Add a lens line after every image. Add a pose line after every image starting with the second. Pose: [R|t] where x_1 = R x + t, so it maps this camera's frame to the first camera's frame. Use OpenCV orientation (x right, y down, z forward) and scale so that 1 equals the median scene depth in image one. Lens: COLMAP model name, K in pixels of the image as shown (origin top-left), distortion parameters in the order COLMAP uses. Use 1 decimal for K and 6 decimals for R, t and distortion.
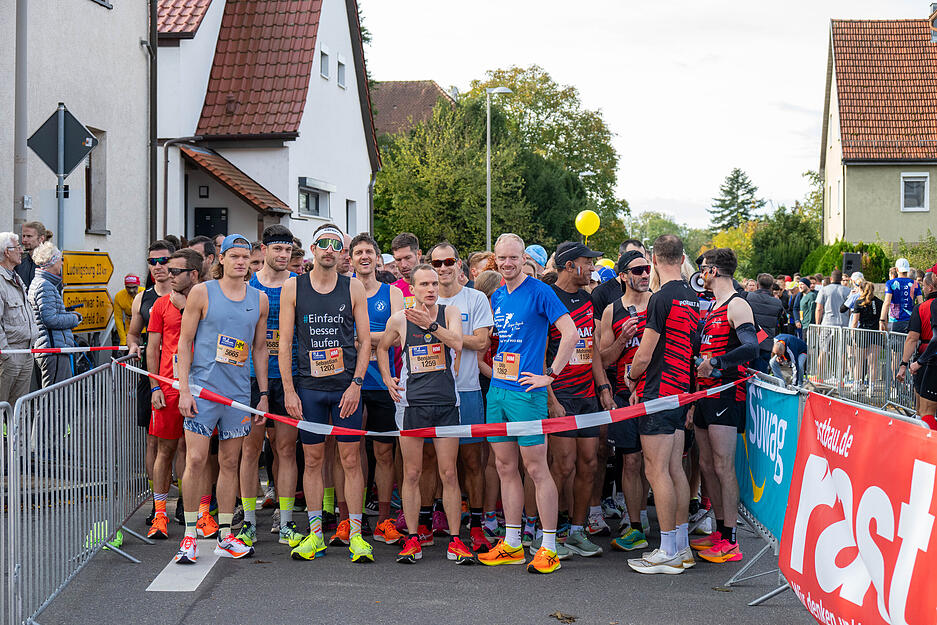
lens RADIAL K [[1578.9, 0, 468.5], [0, 1578.9, 312.5], [0, 0, 1]] dist [0.045591, 0.100627]
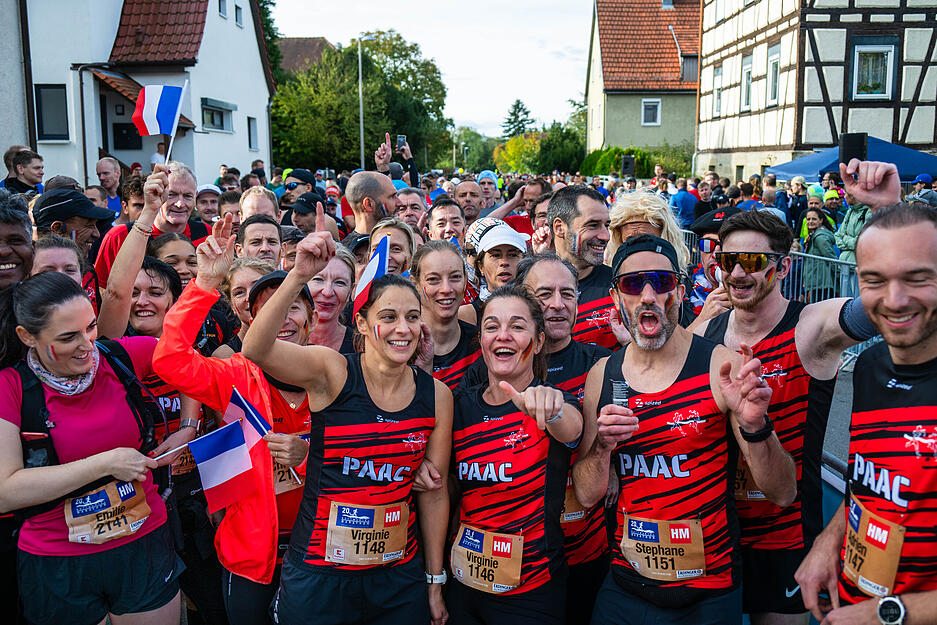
lens RADIAL K [[943.8, 0, 468.5], [0, 943.8, 312.5], [0, 0, 1]] dist [-0.005233, 0.001068]
pose [[0.992822, -0.025327, 0.116889, 0.003913], [0.009818, 0.991281, 0.131398, -0.006532], [-0.119198, -0.129307, 0.984414, 0.104813]]
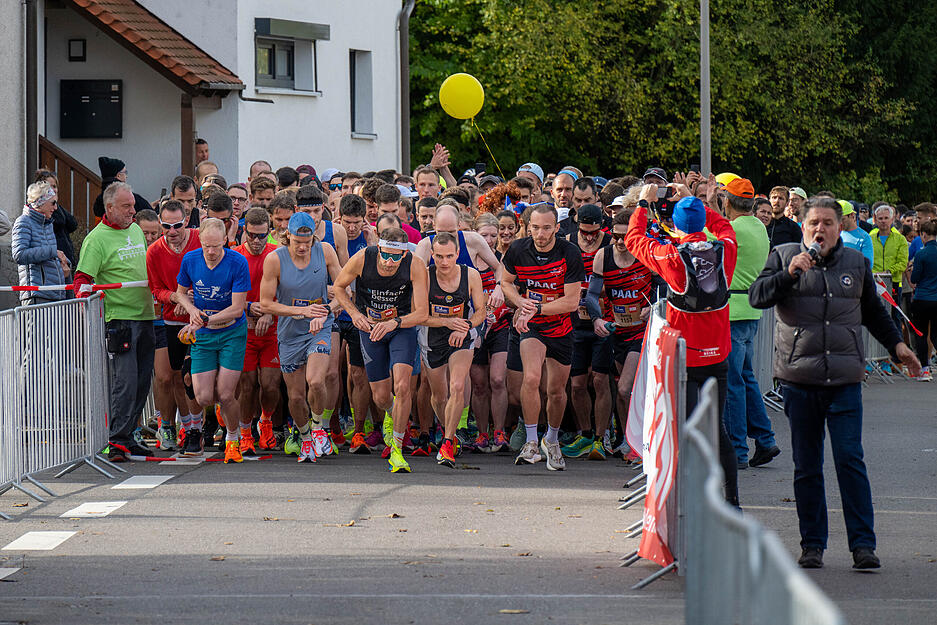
lens RADIAL K [[5439.5, 0, 468.5], [0, 5439.5, 312.5], [0, 0, 1]] dist [-0.212690, -16.708397]
pose [[0.997999, -0.005516, -0.062992, 0.033093], [0.005383, 0.999983, -0.002285, 0.006931], [0.063003, 0.001941, 0.998011, -0.346599]]
